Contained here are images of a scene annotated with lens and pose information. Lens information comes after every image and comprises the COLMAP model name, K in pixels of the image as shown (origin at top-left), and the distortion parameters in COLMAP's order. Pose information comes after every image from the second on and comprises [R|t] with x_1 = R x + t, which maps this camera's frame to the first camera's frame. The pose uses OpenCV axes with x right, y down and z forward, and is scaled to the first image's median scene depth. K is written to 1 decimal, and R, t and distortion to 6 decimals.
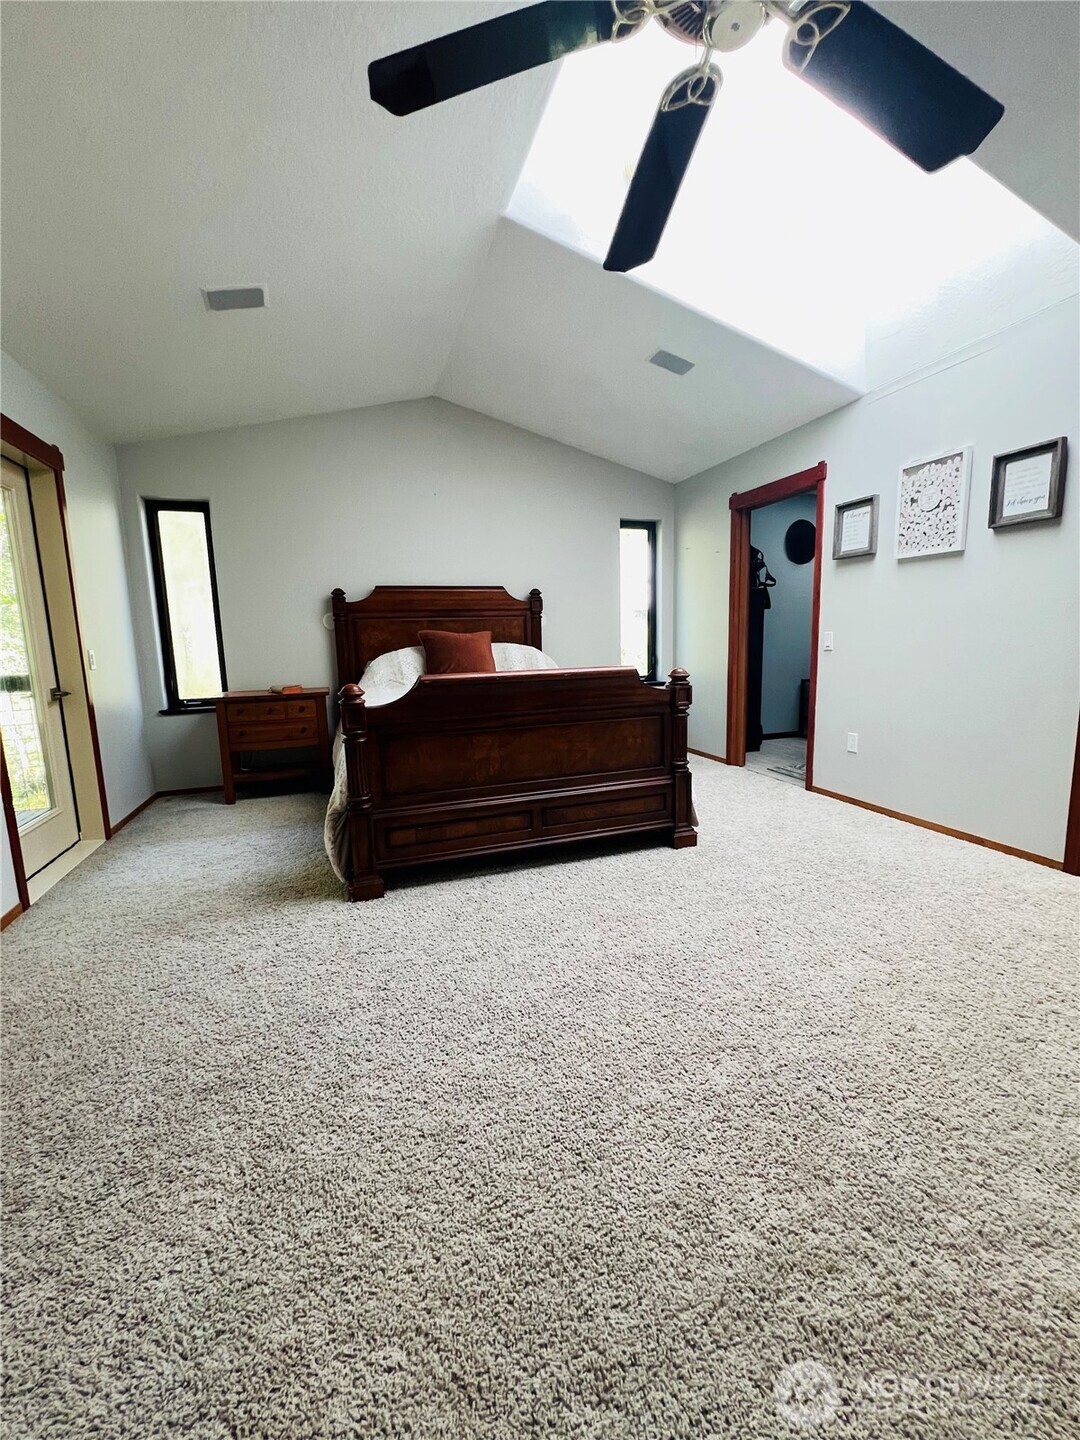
lens RADIAL K [[573.9, 0, 539.3], [0, 573.9, 718.6], [0, 0, 1]] dist [-0.000674, 0.000266]
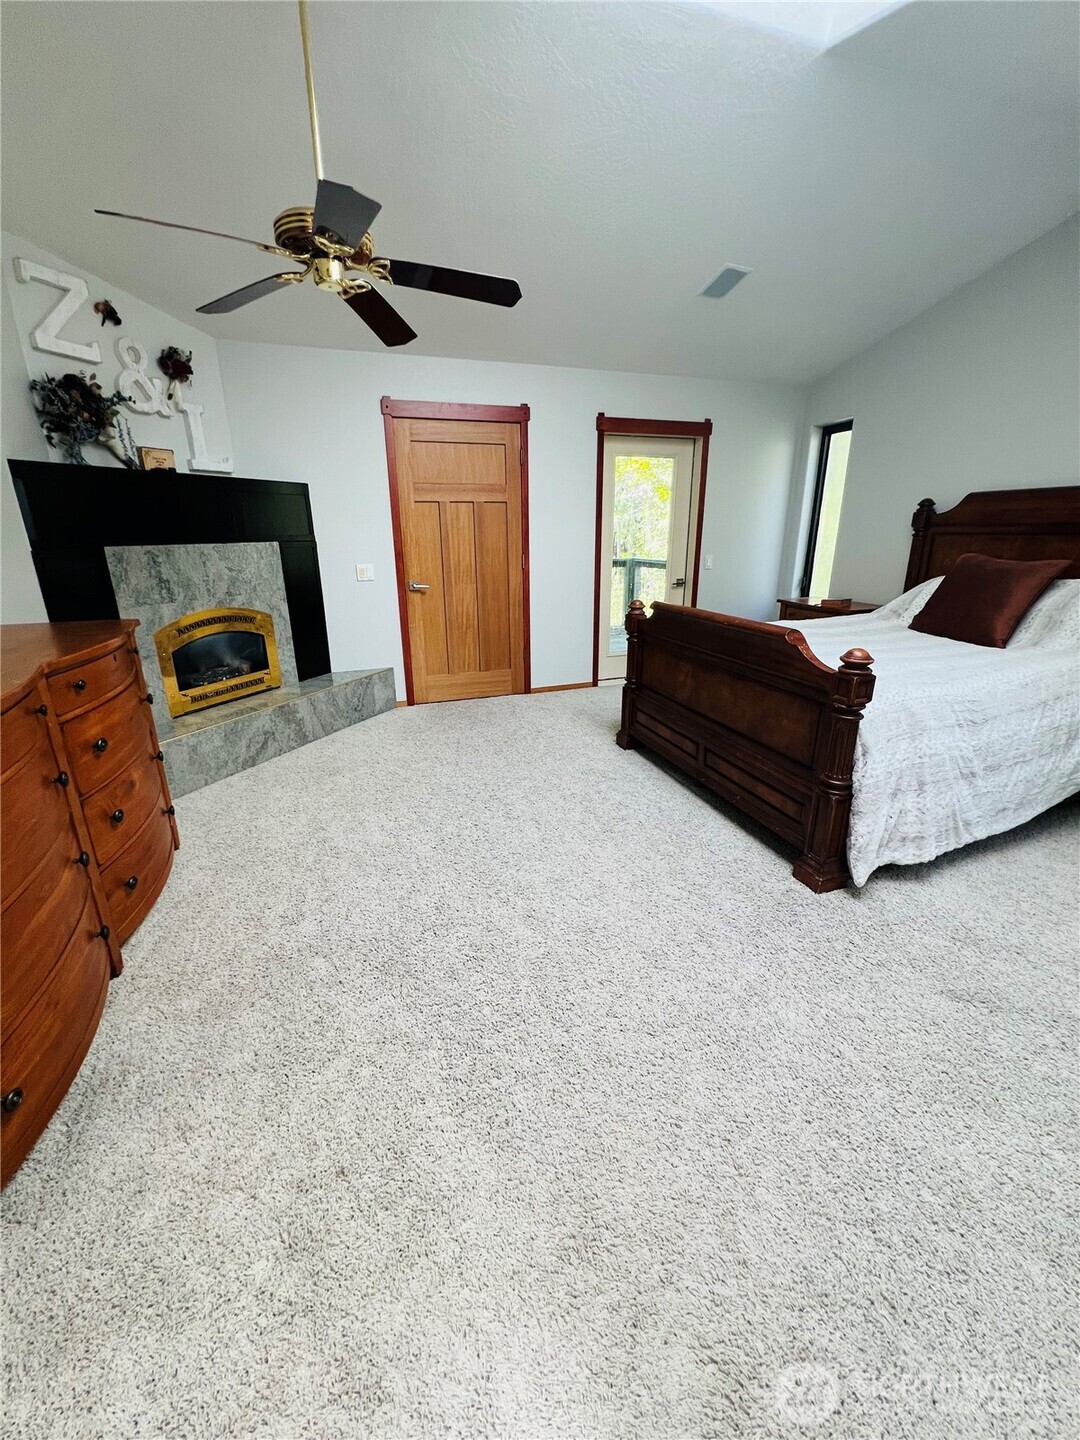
lens RADIAL K [[573.9, 0, 539.3], [0, 573.9, 718.6], [0, 0, 1]] dist [-0.000674, 0.000266]
pose [[-0.002324, 0.340500, -0.940242, 0.941732], [-0.134540, 0.931589, 0.337699, -0.197714], [0.990905, 0.127285, 0.043646, 0.627616]]
